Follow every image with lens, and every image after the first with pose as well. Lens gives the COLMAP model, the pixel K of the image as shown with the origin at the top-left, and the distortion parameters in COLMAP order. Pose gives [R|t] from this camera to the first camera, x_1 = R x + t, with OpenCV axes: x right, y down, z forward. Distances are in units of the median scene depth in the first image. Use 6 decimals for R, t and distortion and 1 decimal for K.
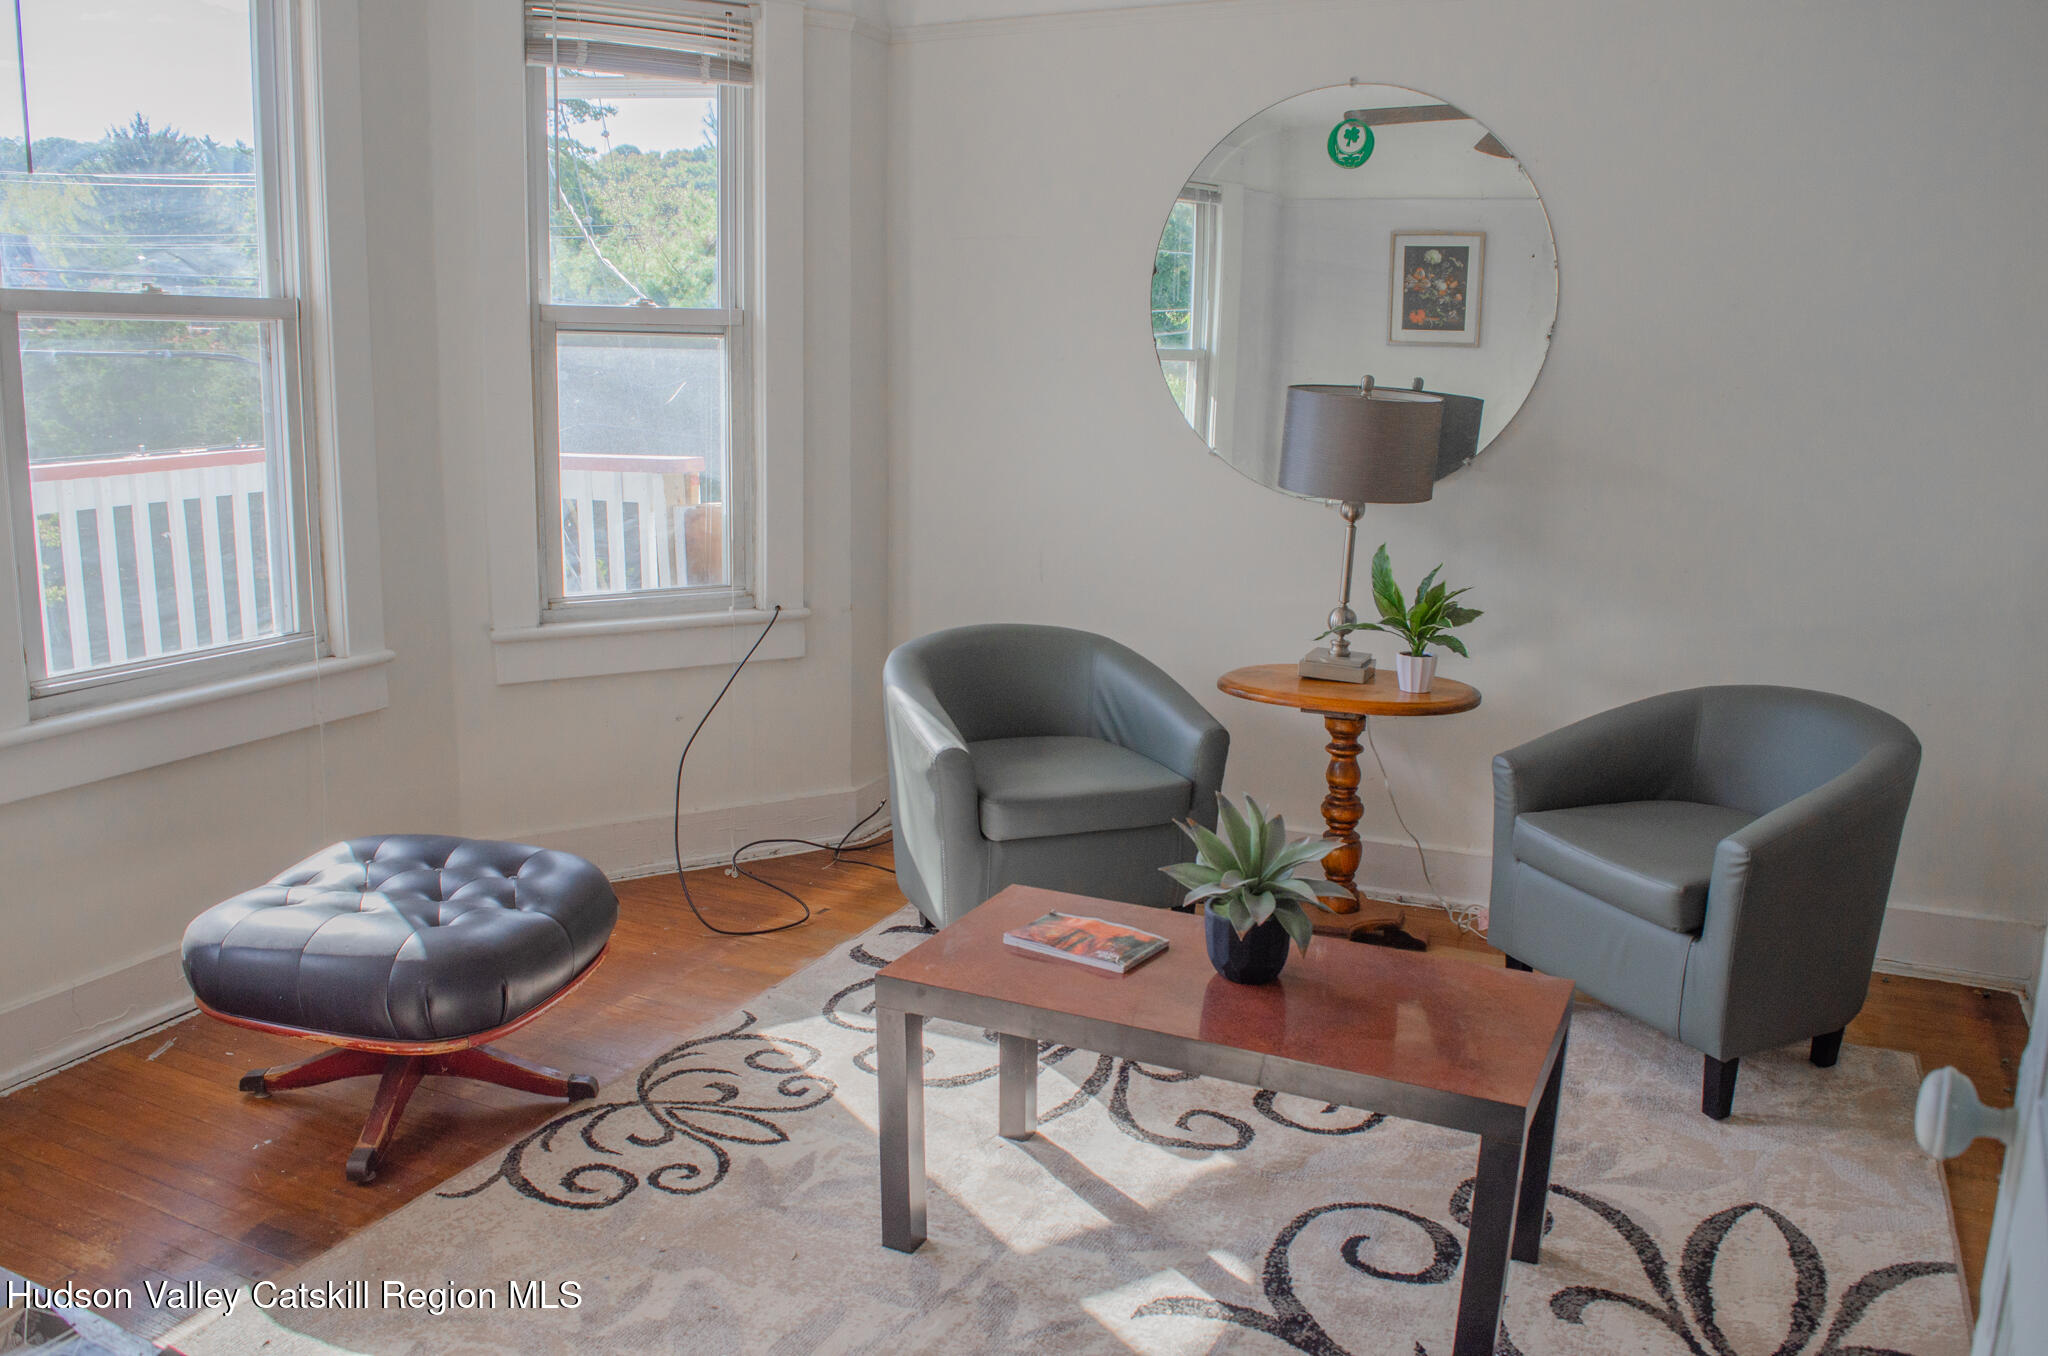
lens RADIAL K [[1617.0, 0, 1017.6], [0, 1617.0, 692.9], [0, 0, 1]] dist [-0.095934, 0.030743]
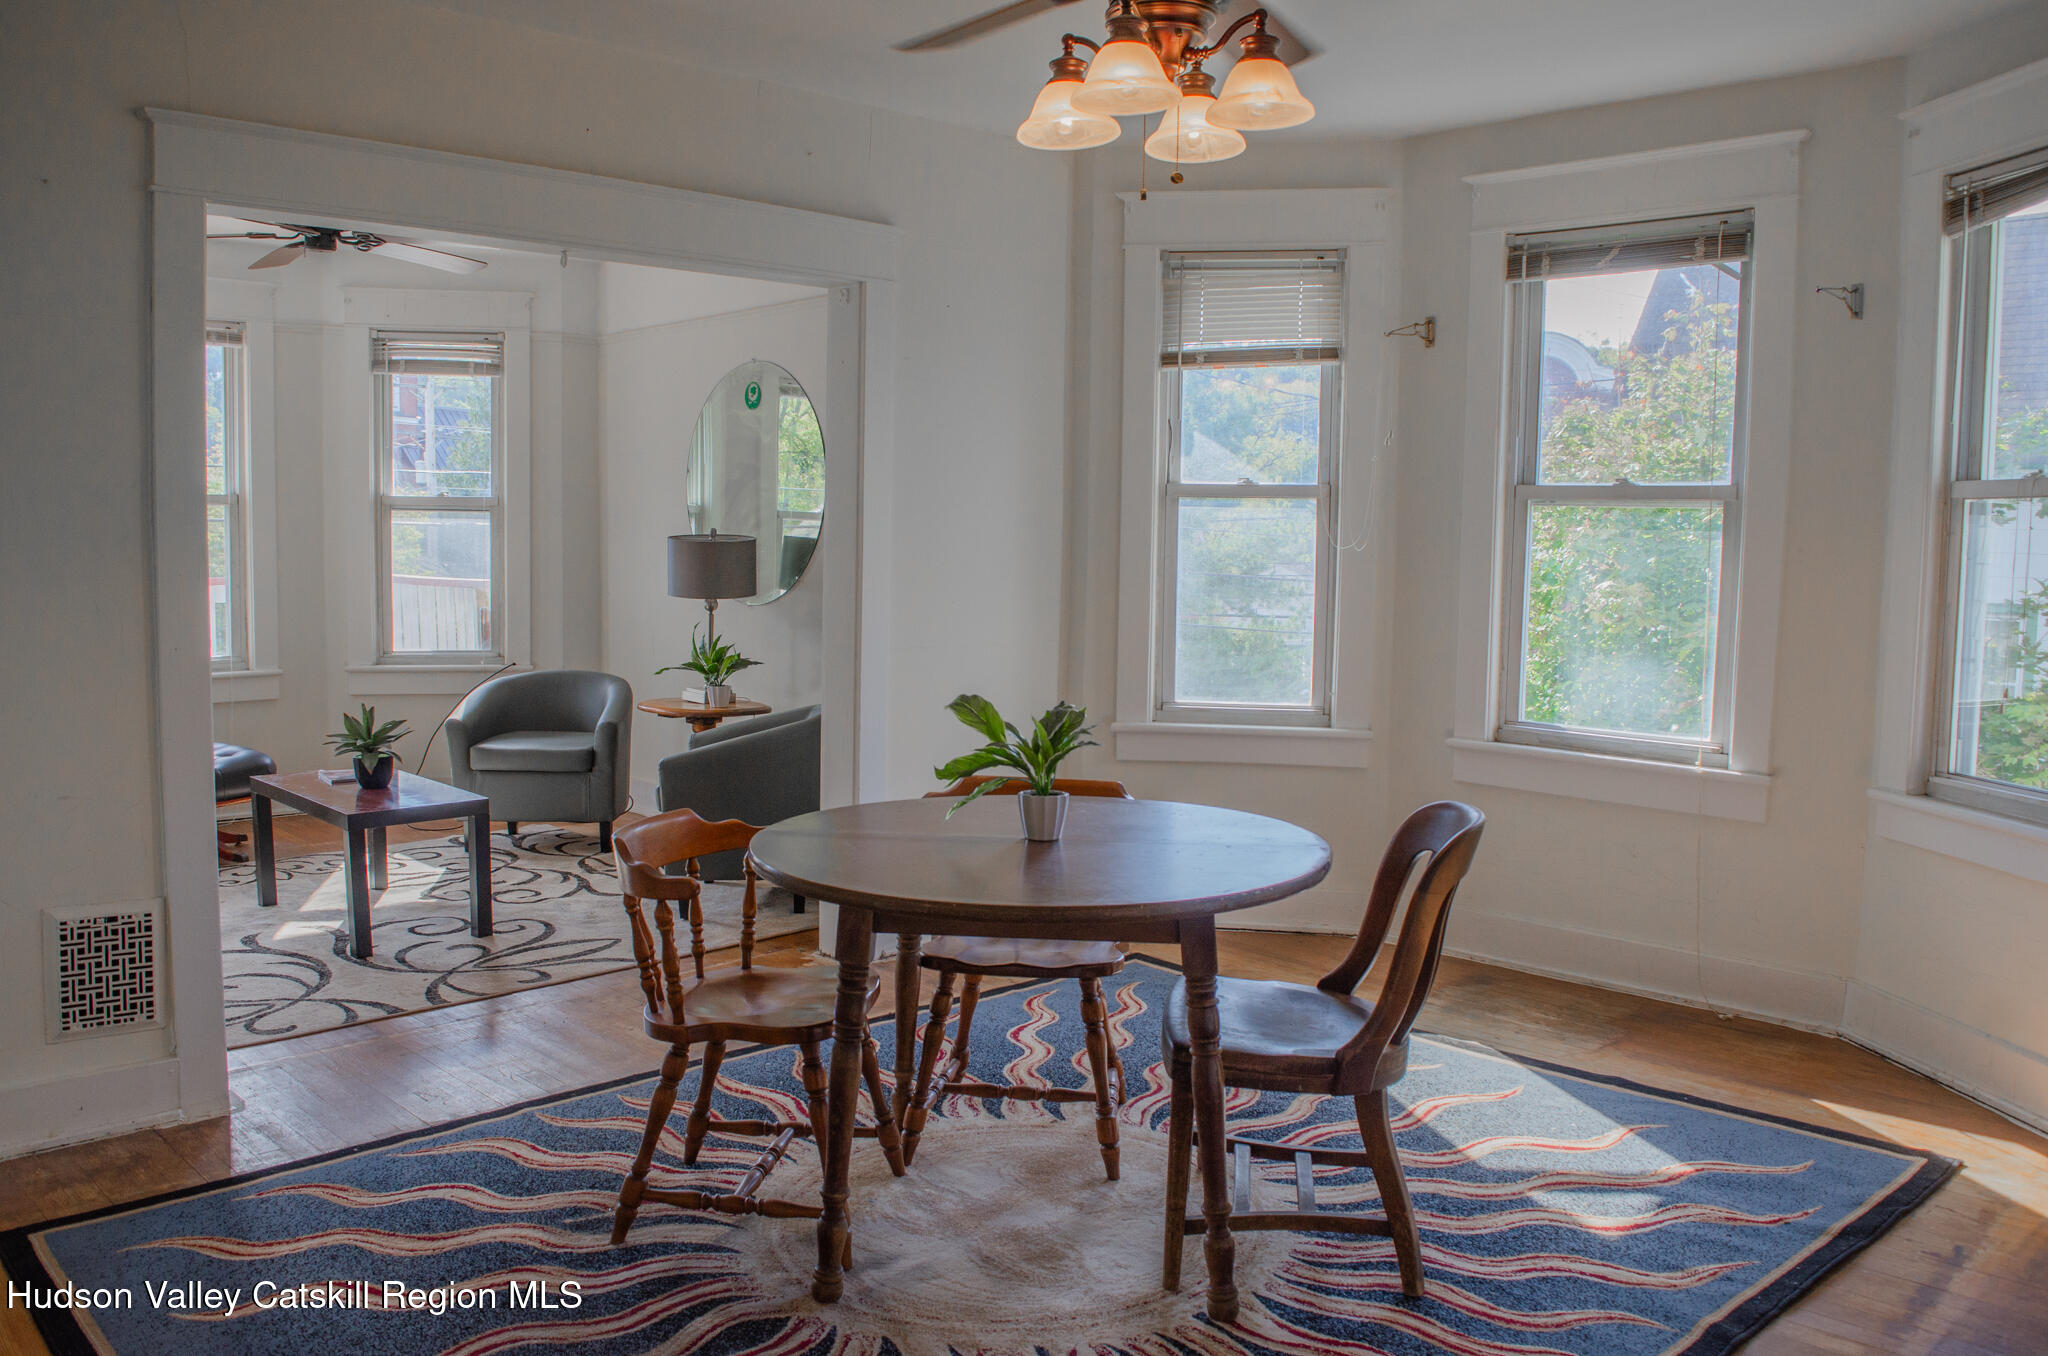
lens RADIAL K [[1617.0, 0, 1029.0], [0, 1617.0, 689.5], [0, 0, 1]] dist [-0.095934, 0.030743]
pose [[0.935314, 0.029414, -0.352594, 1.145754], [-0.066912, 0.993261, -0.094635, 0.119504], [0.347434, 0.112106, 0.930979, -0.495255]]
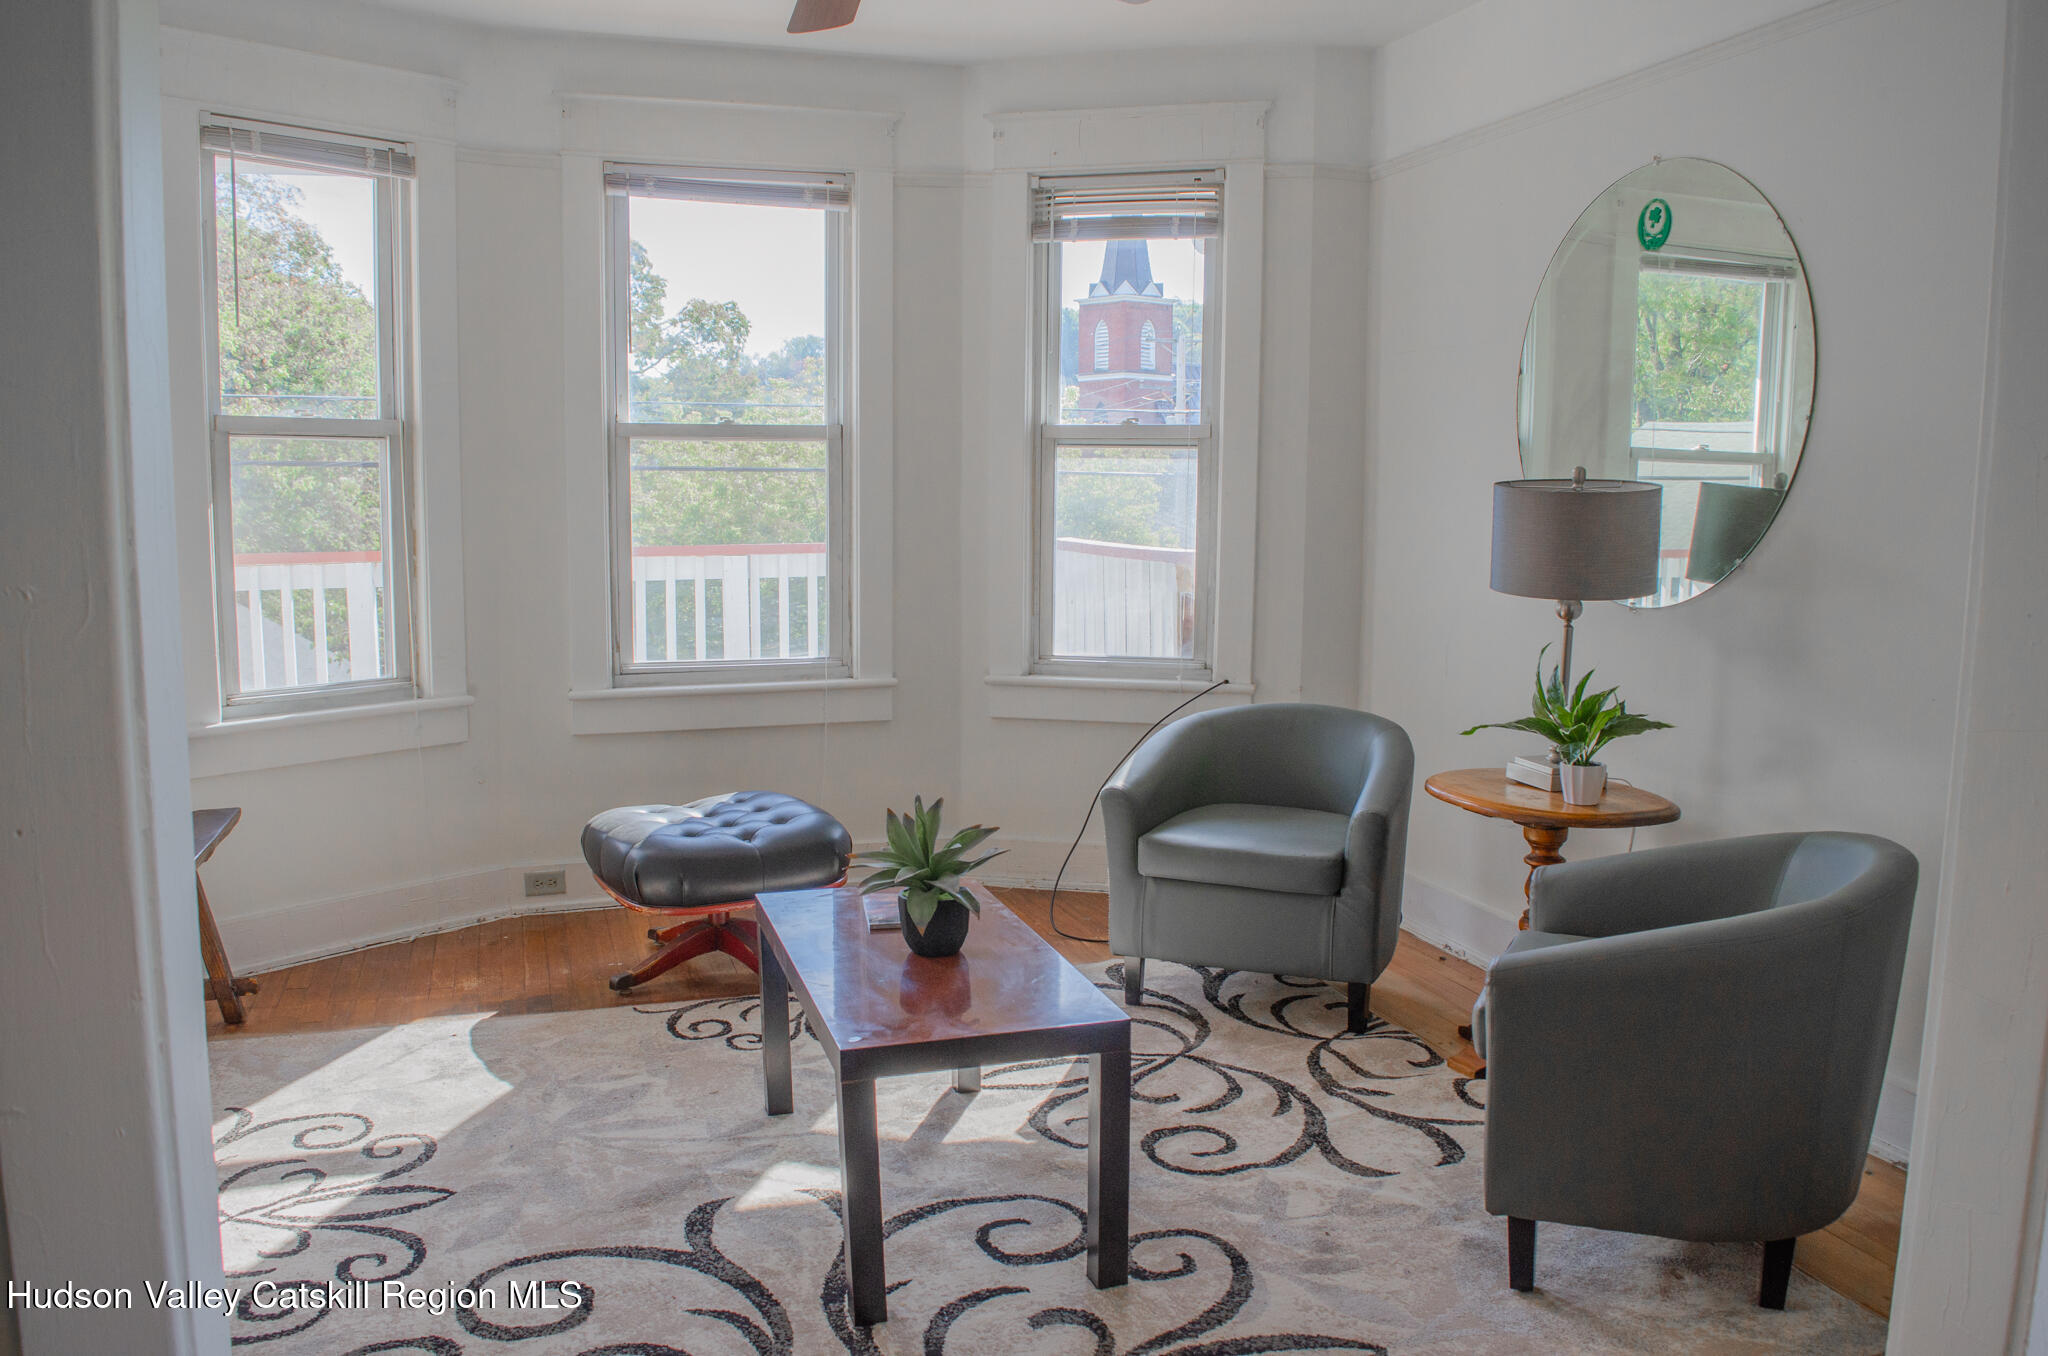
lens RADIAL K [[1617.0, 0, 1010.3], [0, 1617.0, 687.7], [0, 0, 1]] dist [-0.095934, 0.030743]
pose [[0.676923, 0.077706, -0.731941, 0.675542], [-0.136852, 0.990360, -0.021424, -0.002520], [0.723220, 0.114670, 0.681031, 0.125332]]
